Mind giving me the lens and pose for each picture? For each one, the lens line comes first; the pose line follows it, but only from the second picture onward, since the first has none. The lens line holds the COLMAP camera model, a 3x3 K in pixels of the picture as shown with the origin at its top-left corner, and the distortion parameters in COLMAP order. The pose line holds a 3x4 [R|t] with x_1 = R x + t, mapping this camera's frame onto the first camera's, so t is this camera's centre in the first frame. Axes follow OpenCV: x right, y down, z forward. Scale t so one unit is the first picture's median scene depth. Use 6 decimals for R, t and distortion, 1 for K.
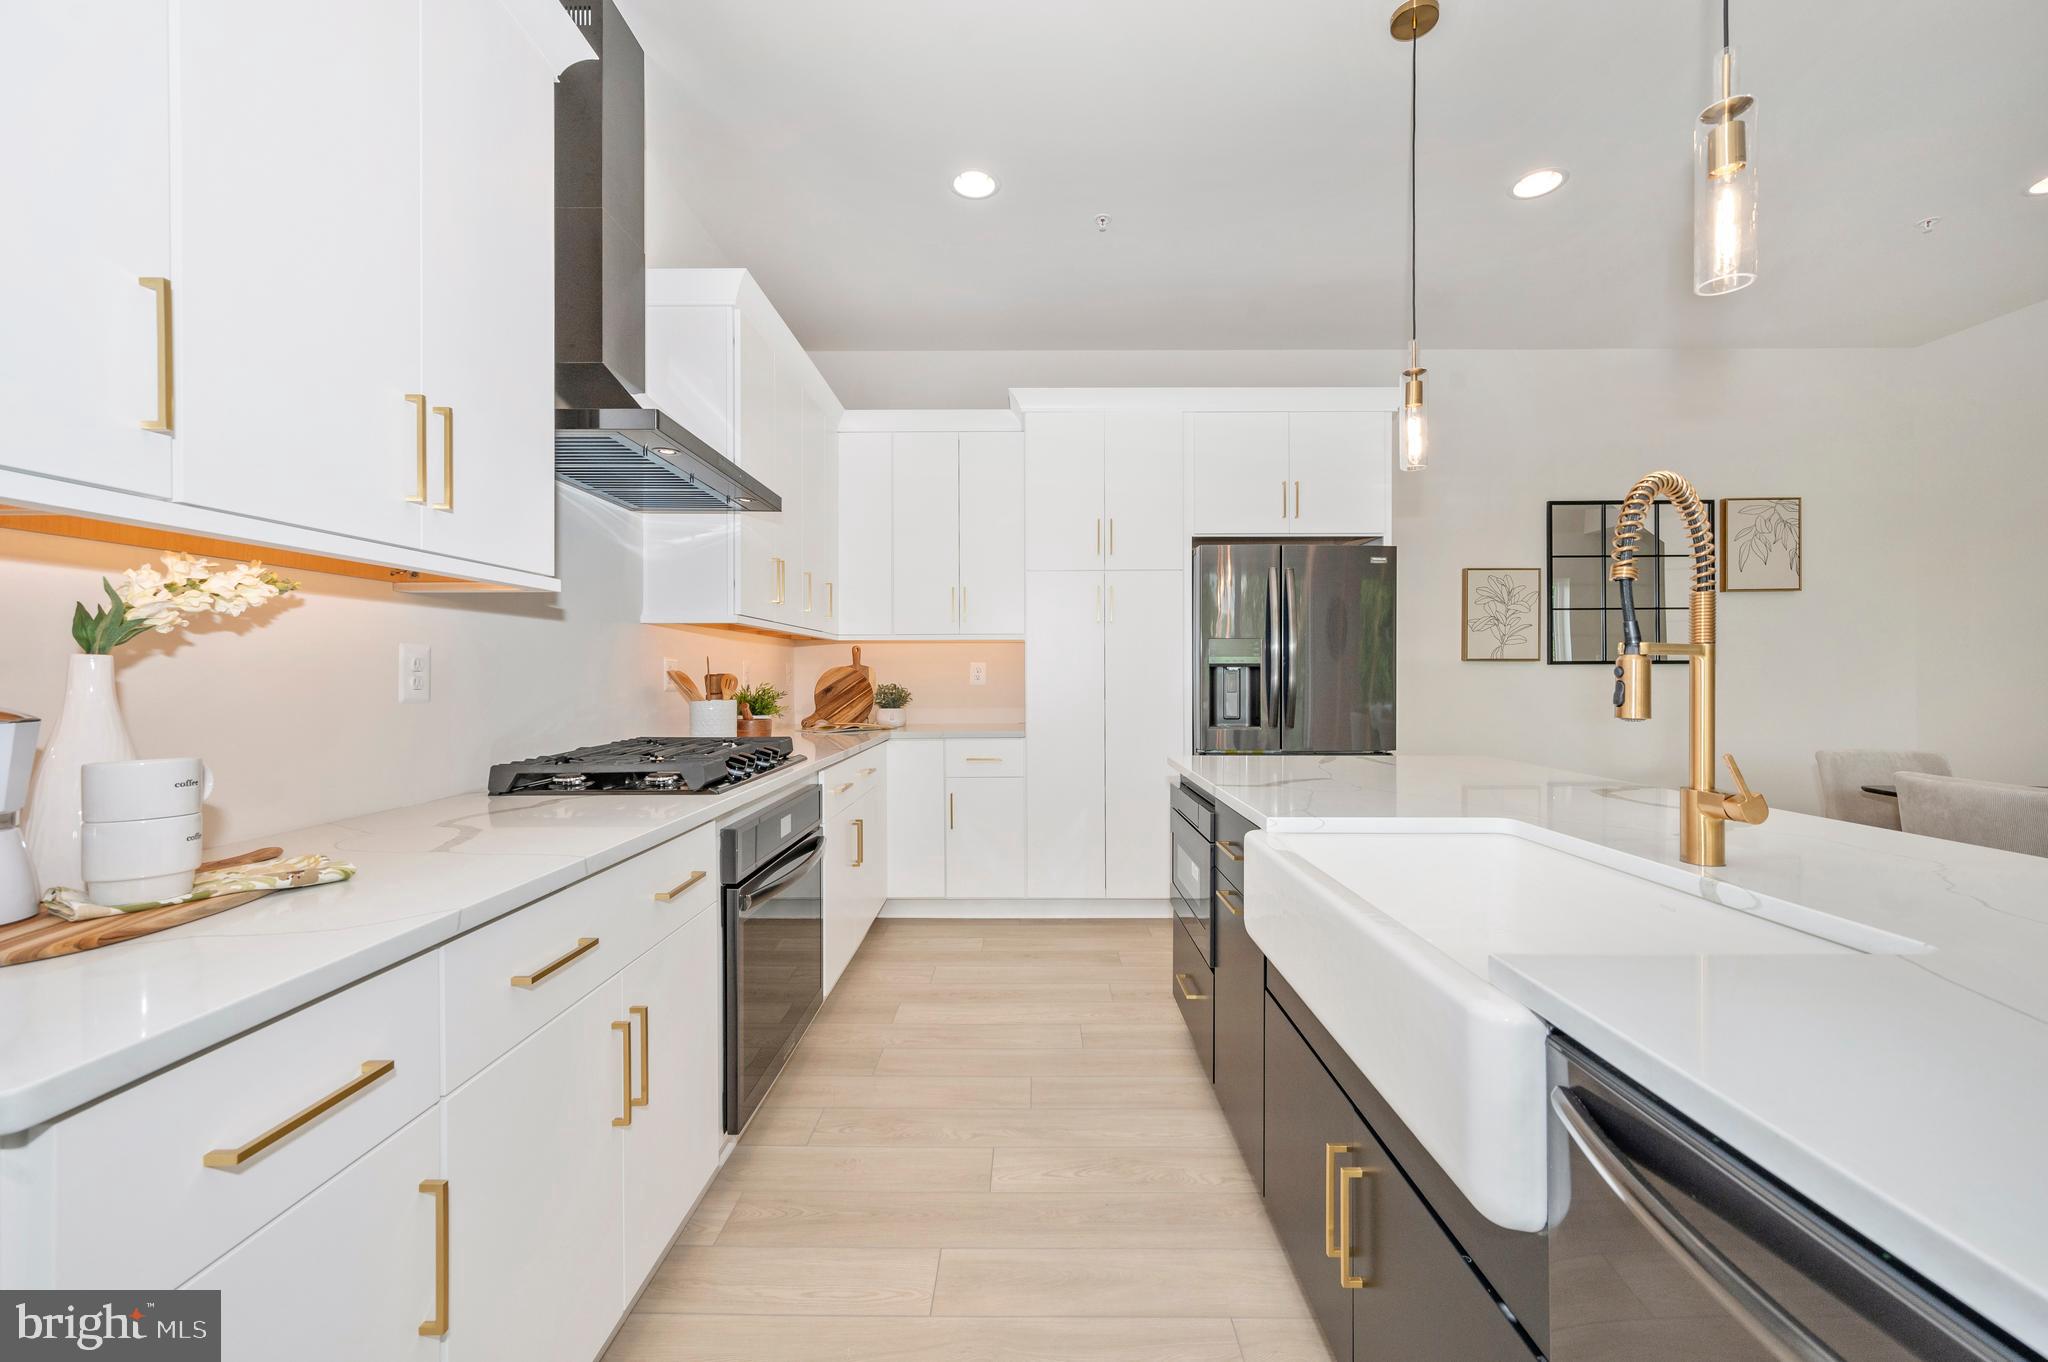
lens RADIAL K [[819.8, 0, 1024.8], [0, 819.8, 664.7], [0, 0, 1]] dist [-0.001507, 0.000873]
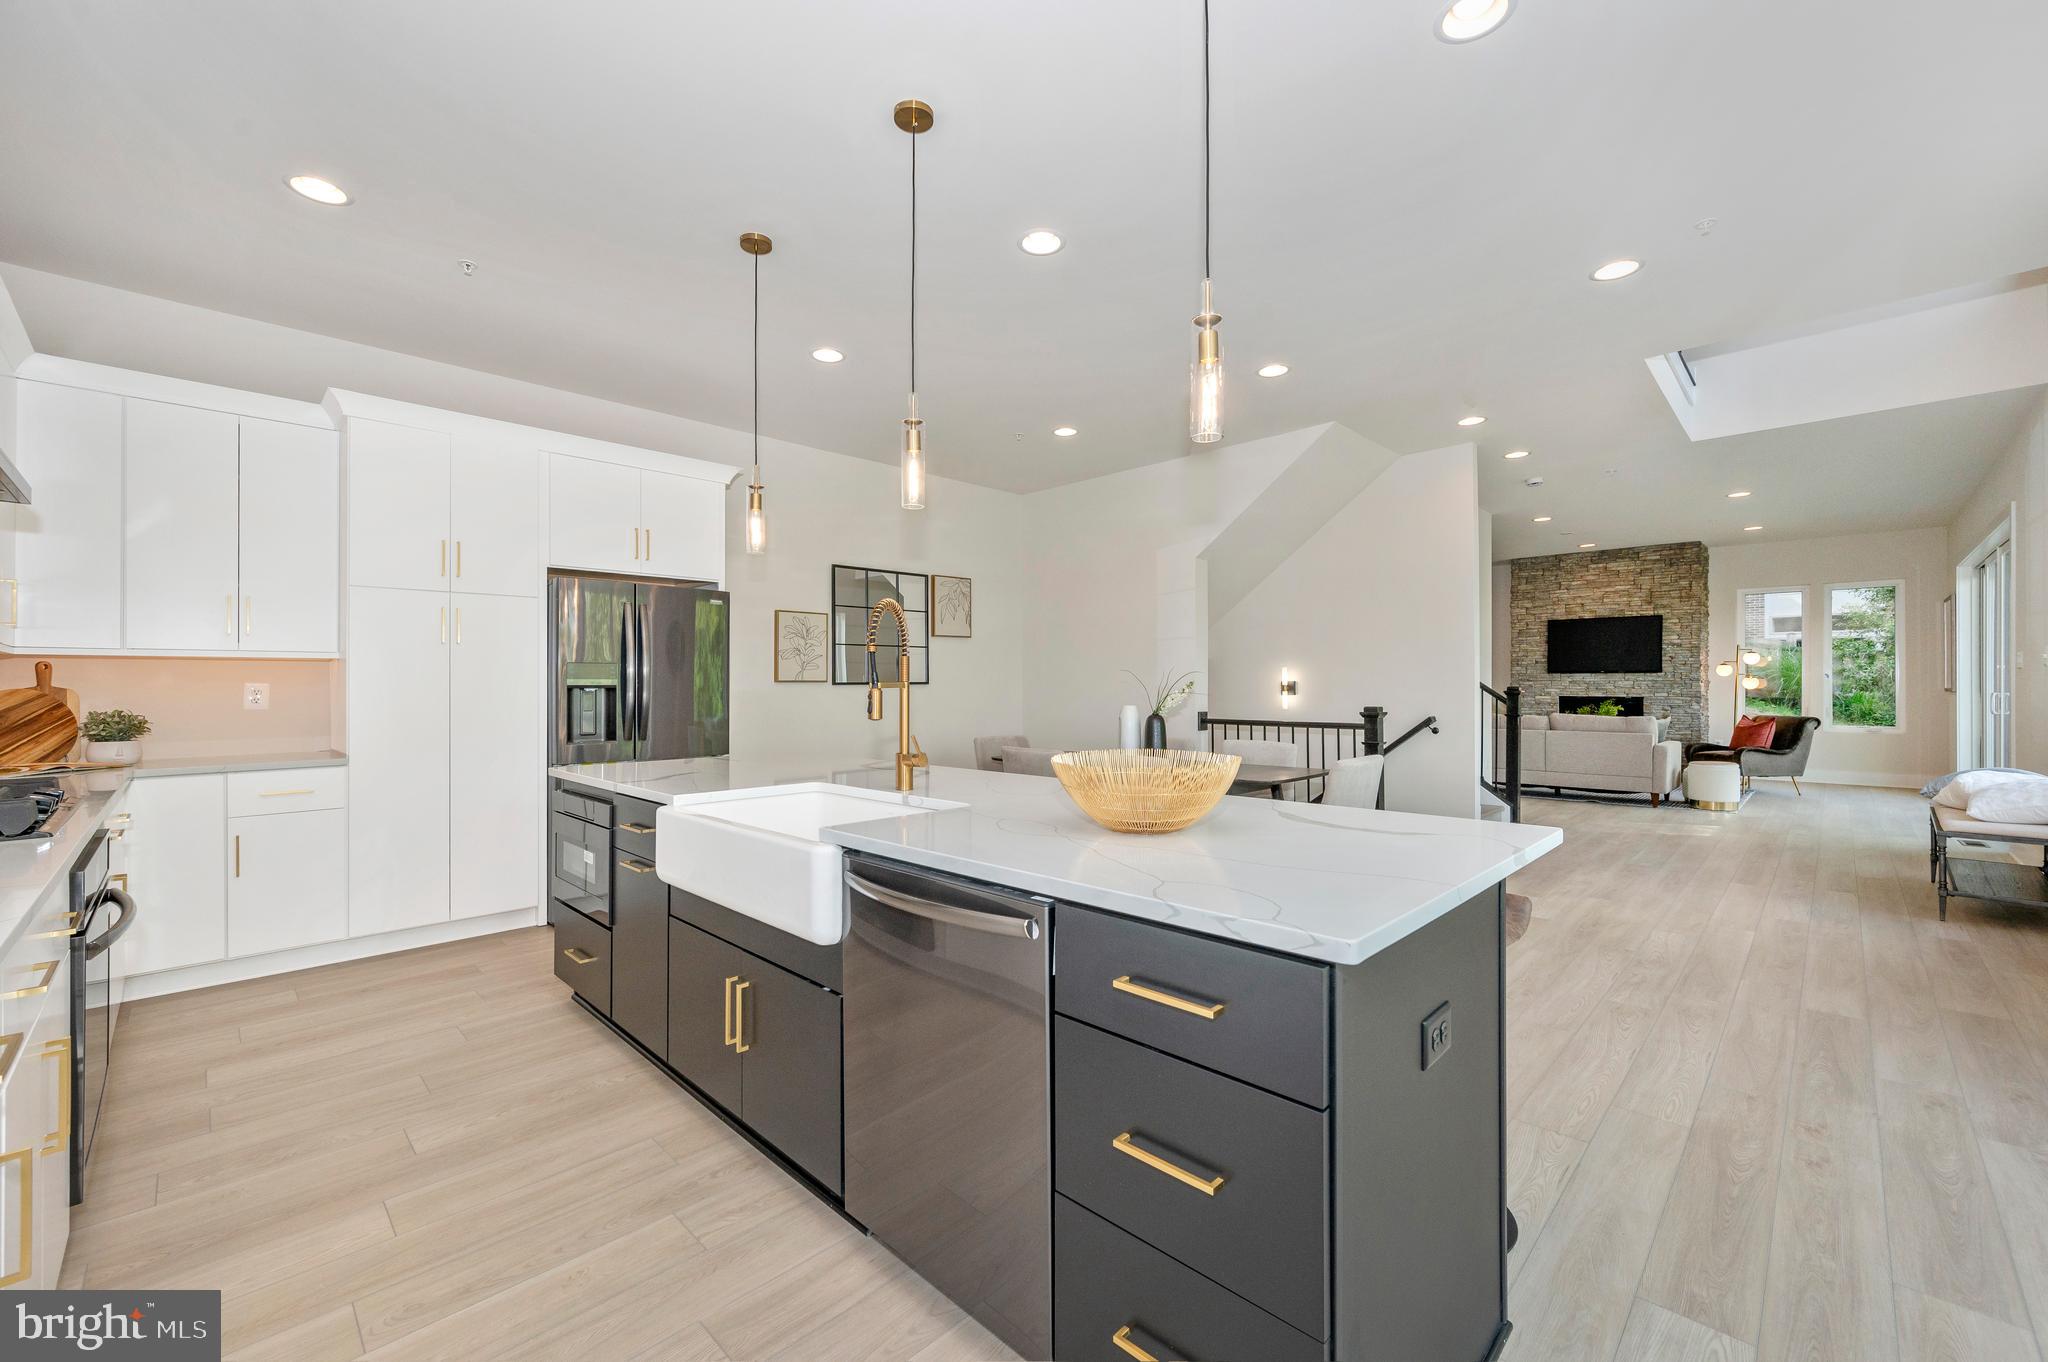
lens RADIAL K [[819.8, 0, 1024.5], [0, 819.8, 697.9], [0, 0, 1]] dist [-0.001507, 0.000873]
pose [[0.694624, -0.012111, 0.719271, -0.138025], [-0.003647, 0.999786, 0.020356, -0.009012], [-0.719363, -0.016762, 0.694432, -0.201720]]
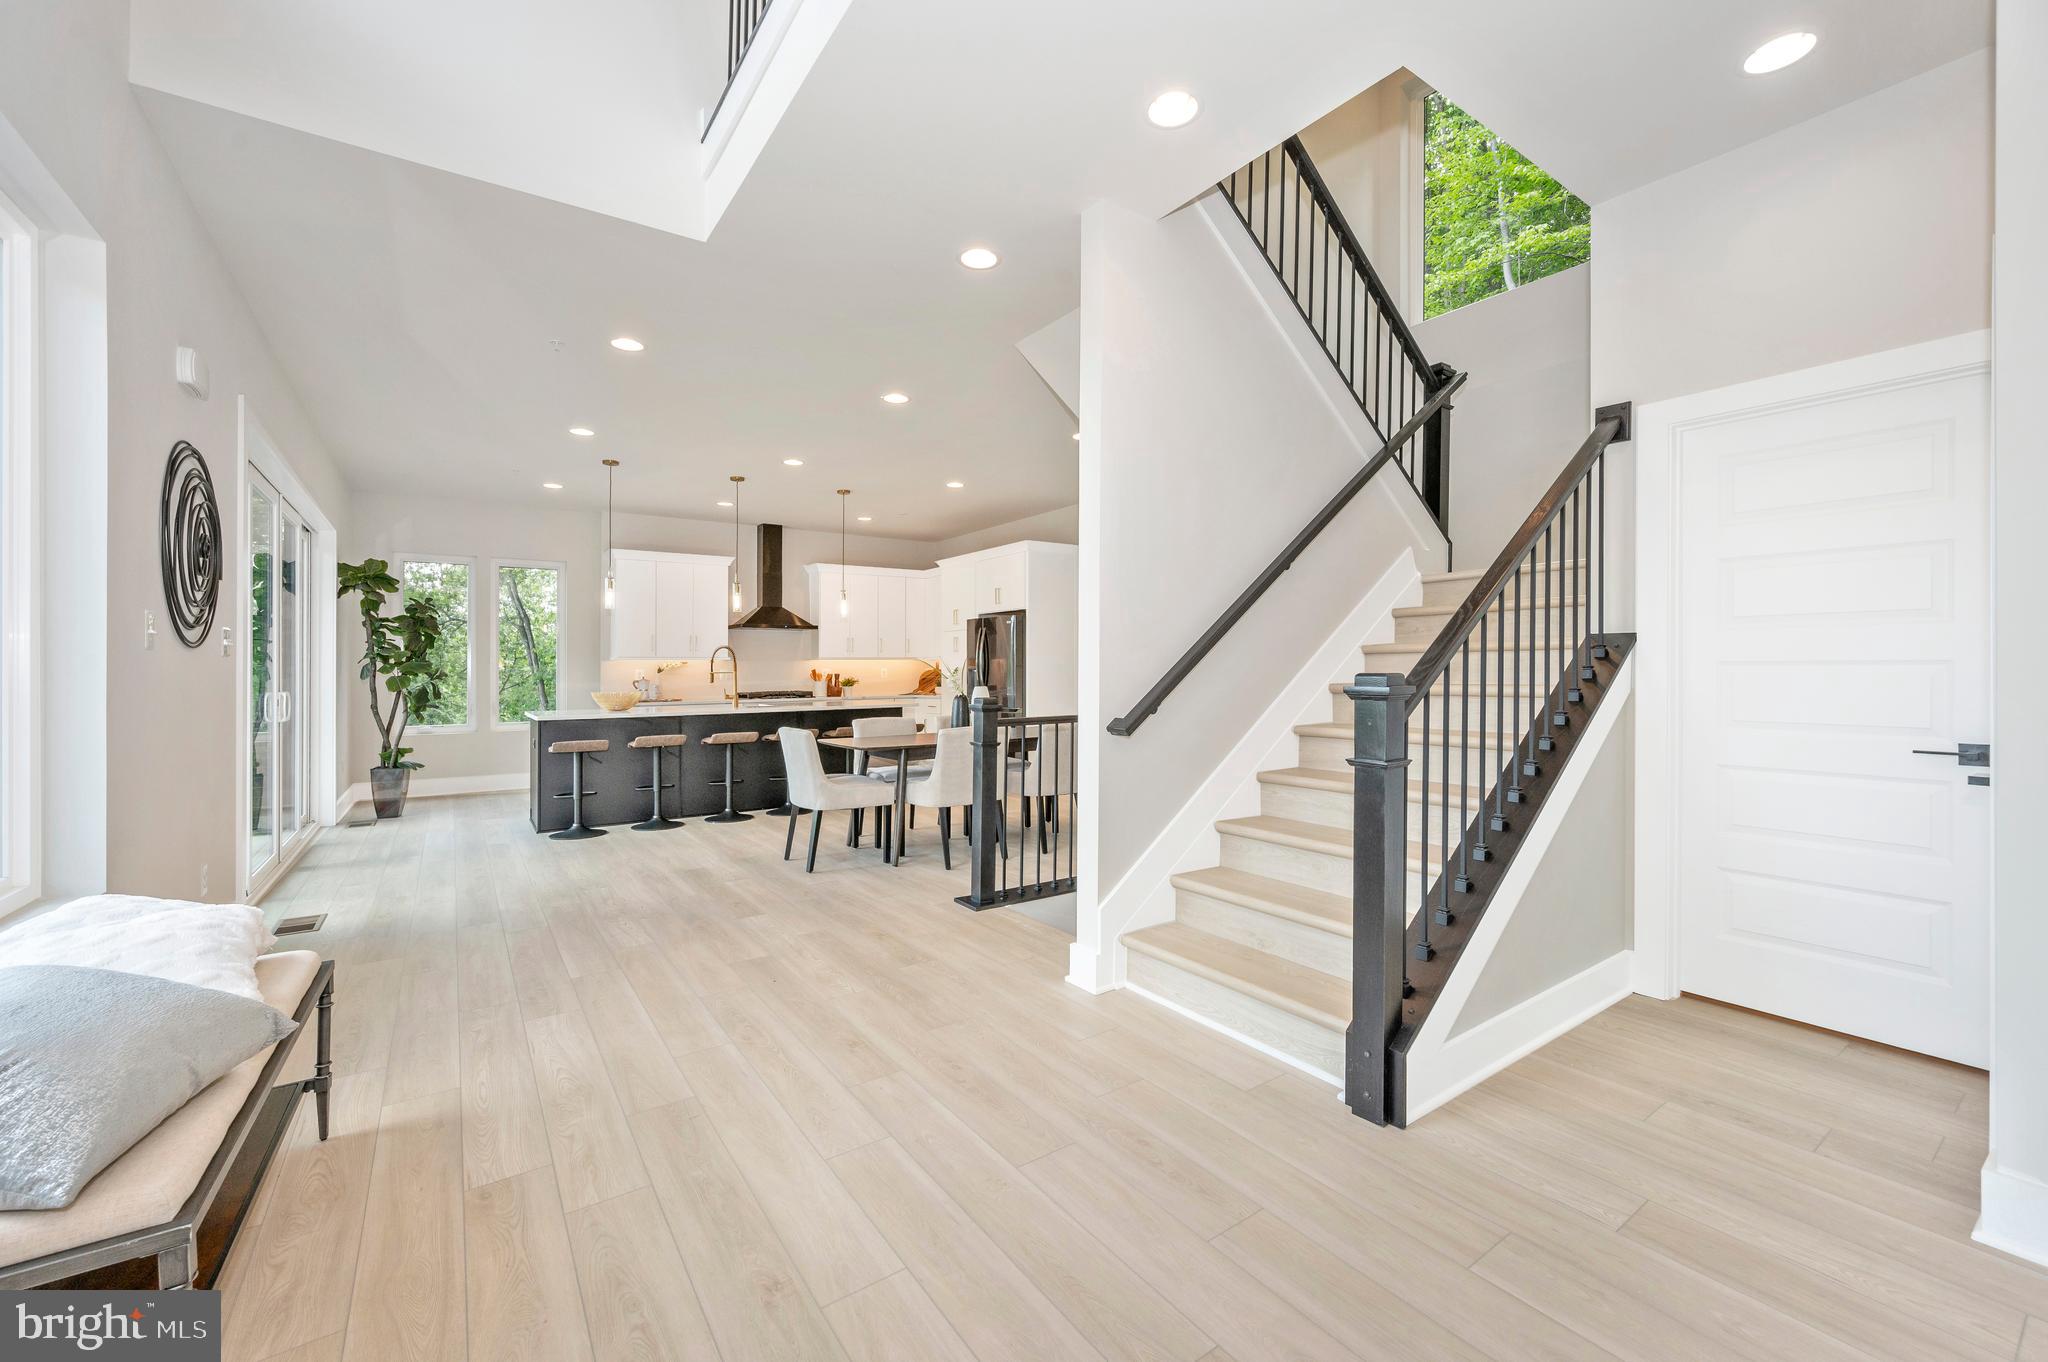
lens RADIAL K [[819.8, 0, 1035.4], [0, 819.8, 660.5], [0, 0, 1]] dist [-0.001507, 0.000873]
pose [[0.592820, -0.013953, -0.805214, 2.266134], [0.018517, 0.999822, -0.003692, -0.012688], [0.805122, -0.012722, 0.592972, -0.265413]]
